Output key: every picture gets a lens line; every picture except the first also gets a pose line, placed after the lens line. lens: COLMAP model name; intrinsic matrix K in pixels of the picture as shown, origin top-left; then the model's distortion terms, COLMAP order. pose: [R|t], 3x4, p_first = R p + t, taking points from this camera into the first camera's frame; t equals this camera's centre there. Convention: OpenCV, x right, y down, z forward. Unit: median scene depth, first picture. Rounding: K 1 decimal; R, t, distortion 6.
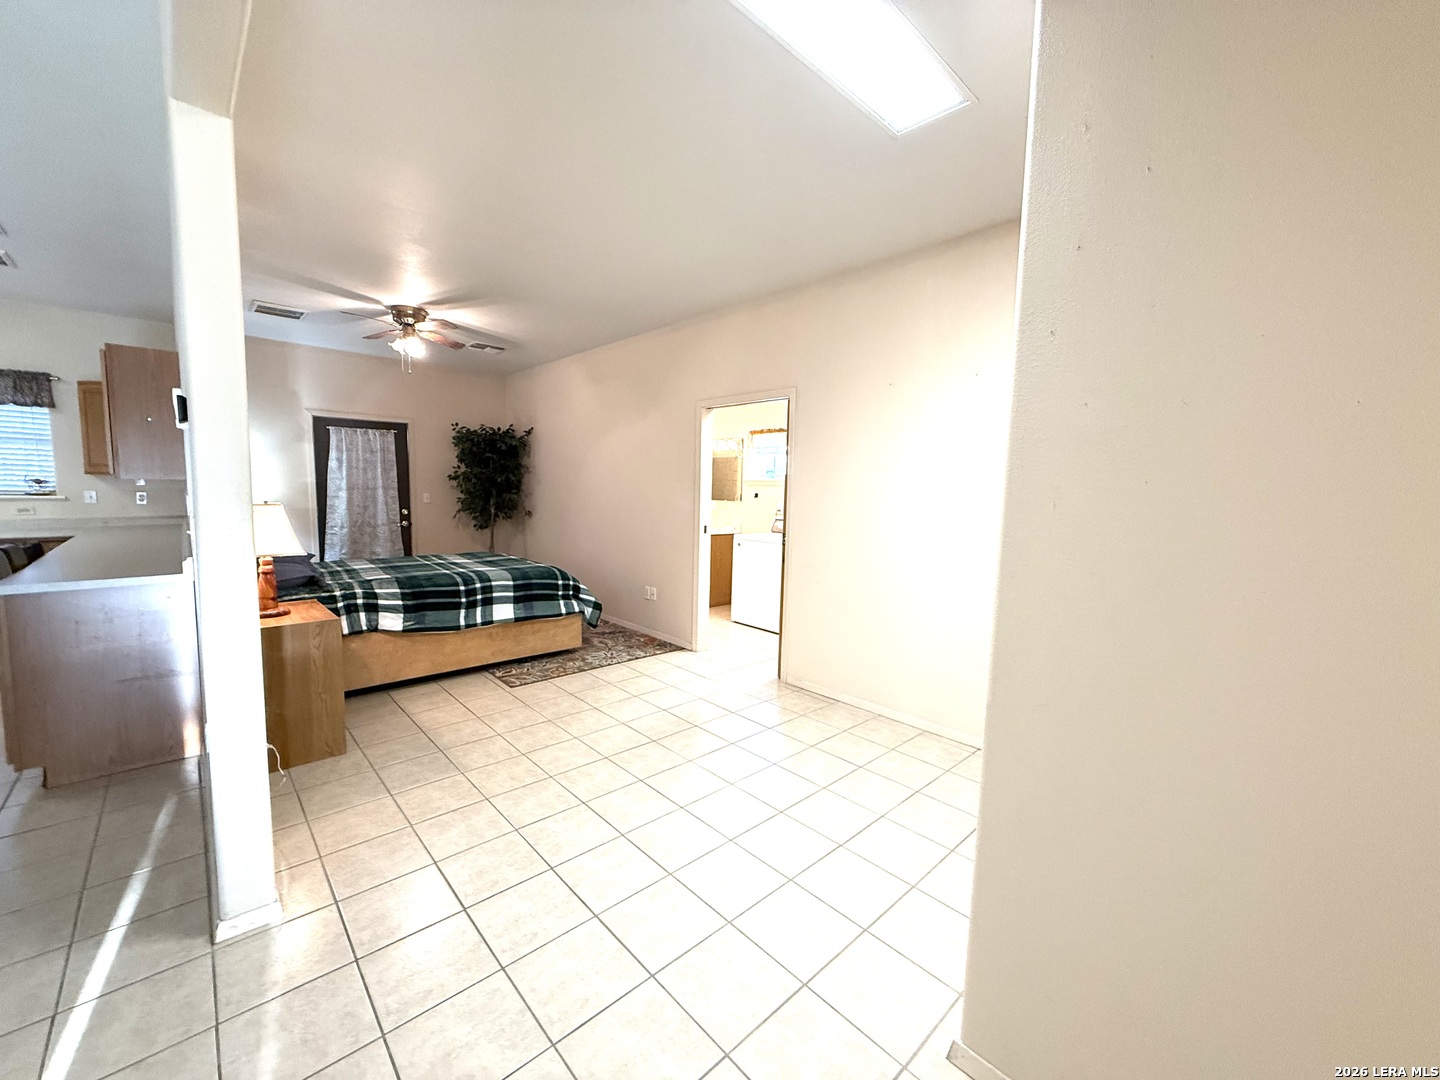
lens RADIAL K [[570.7, 0, 719.7], [0, 570.7, 540.0], [0, 0, 1]] dist [0.000994, -0.000838]
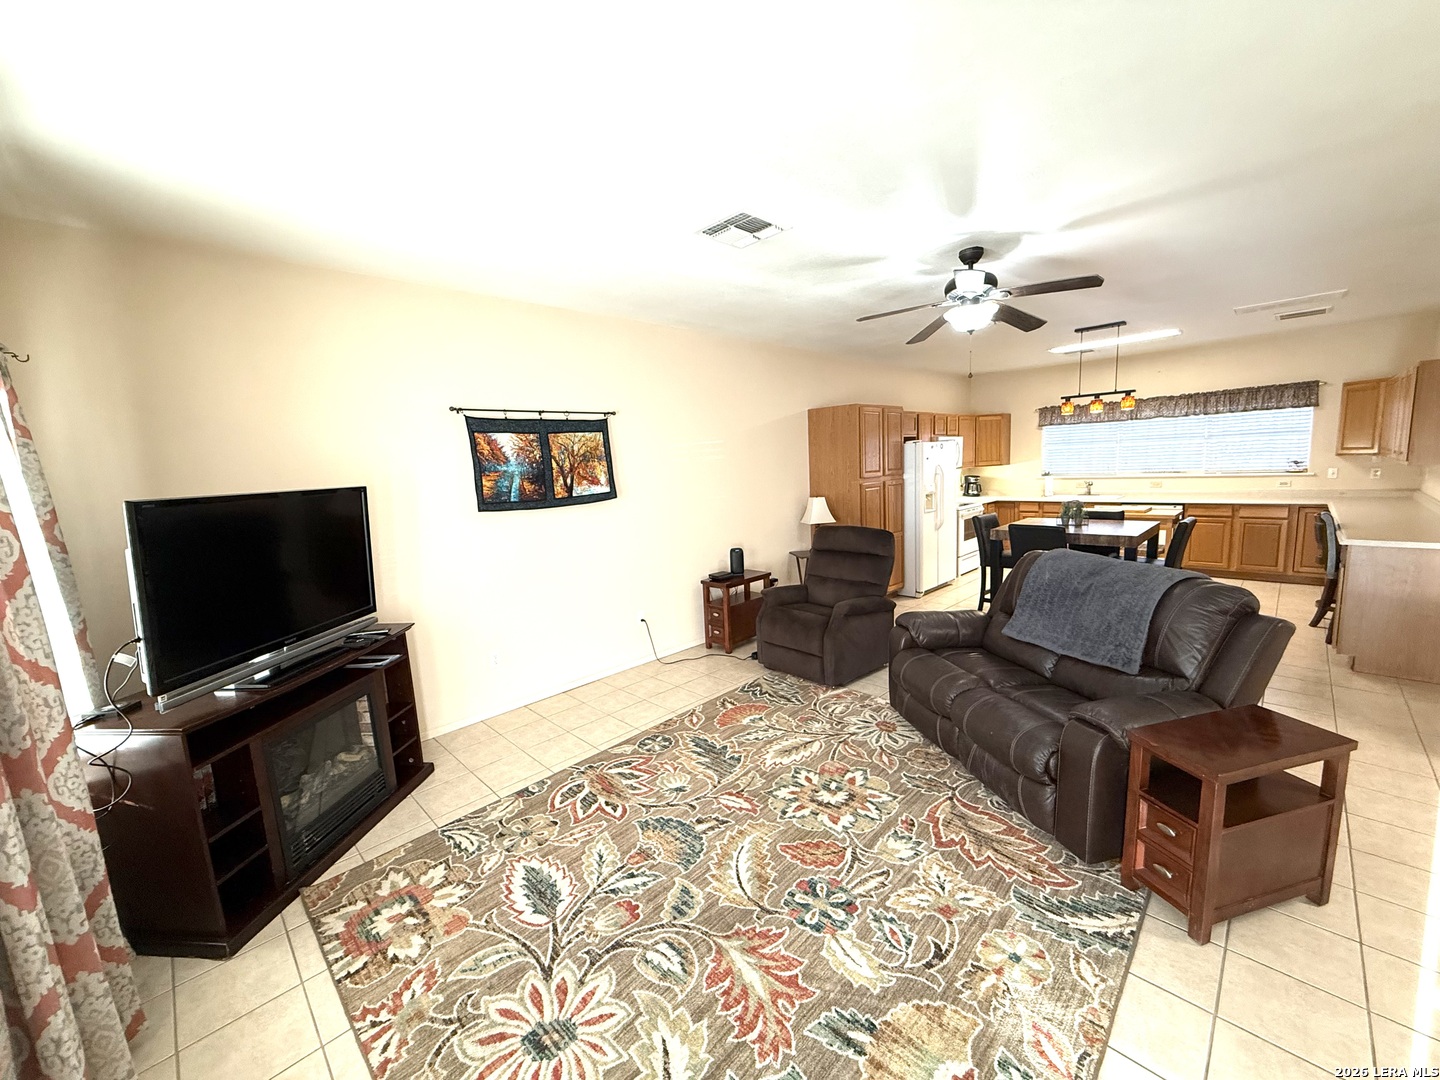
lens RADIAL K [[570.7, 0, 715.3], [0, 570.7, 543.1], [0, 0, 1]] dist [0.000994, -0.000838]
pose [[0.023191, 0.117450, -0.992808, 0.158871], [-0.043193, 0.992266, 0.116377, -0.009116], [0.998798, 0.040184, 0.028084, -0.430524]]
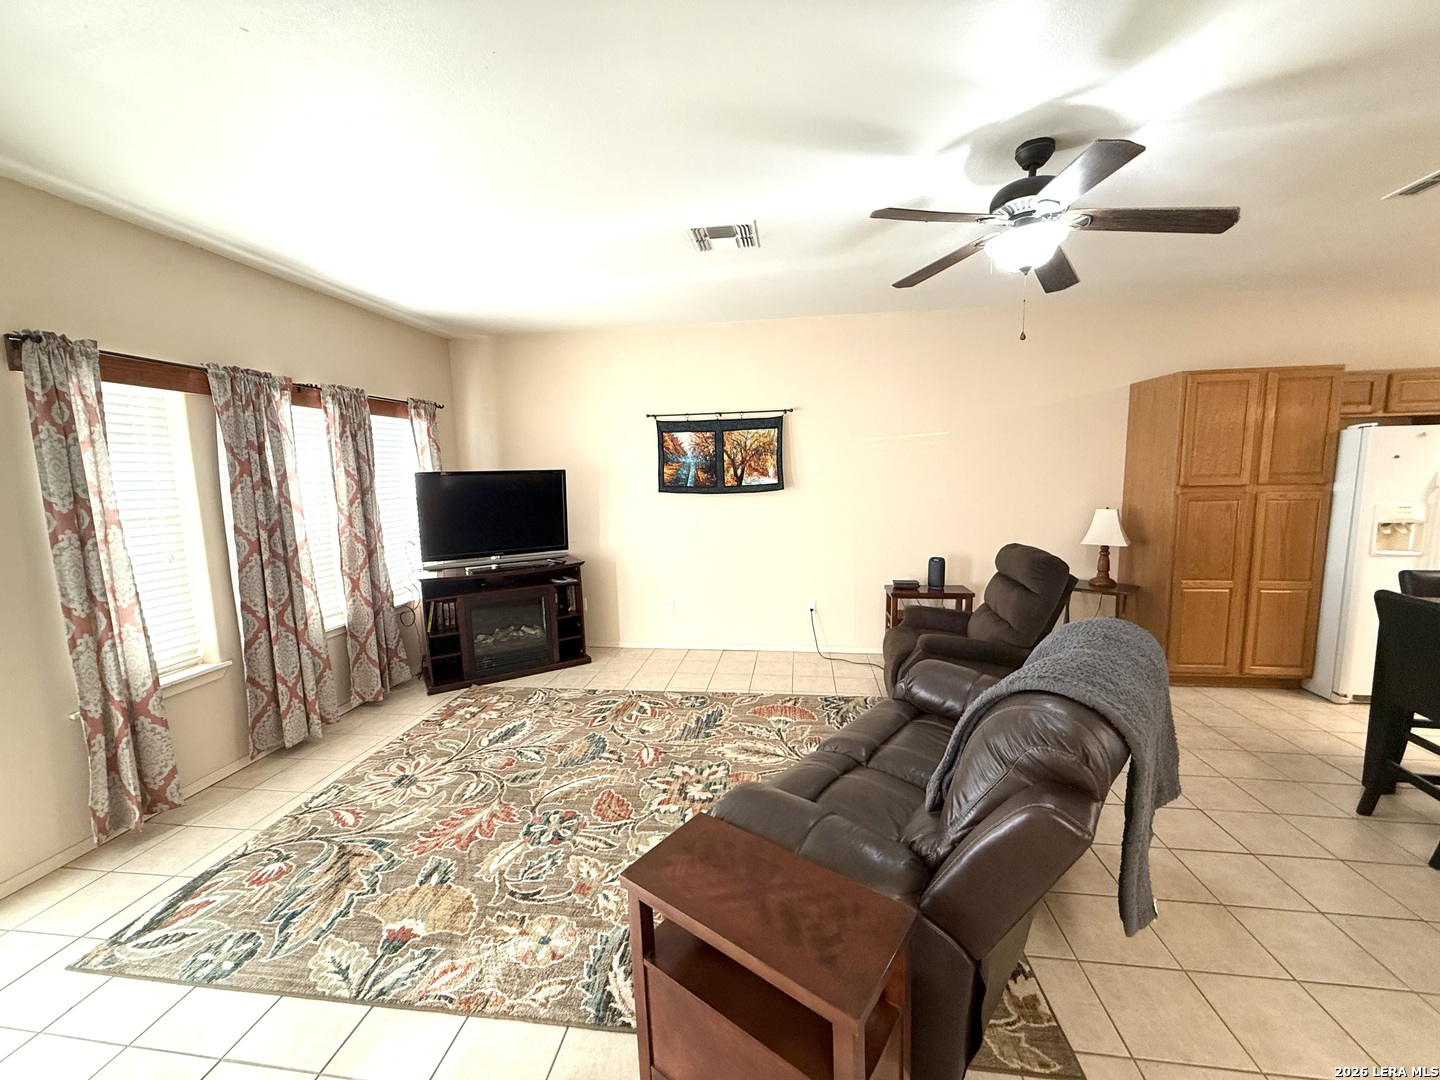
lens RADIAL K [[570.7, 0, 714.5], [0, 570.7, 542.1], [0, 0, 1]] dist [0.000994, -0.000838]
pose [[-0.783365, 0.072256, -0.617347, -0.053559], [-0.052420, 0.982002, 0.181453, -0.050633], [0.619347, 0.174505, -0.765478, 0.131521]]
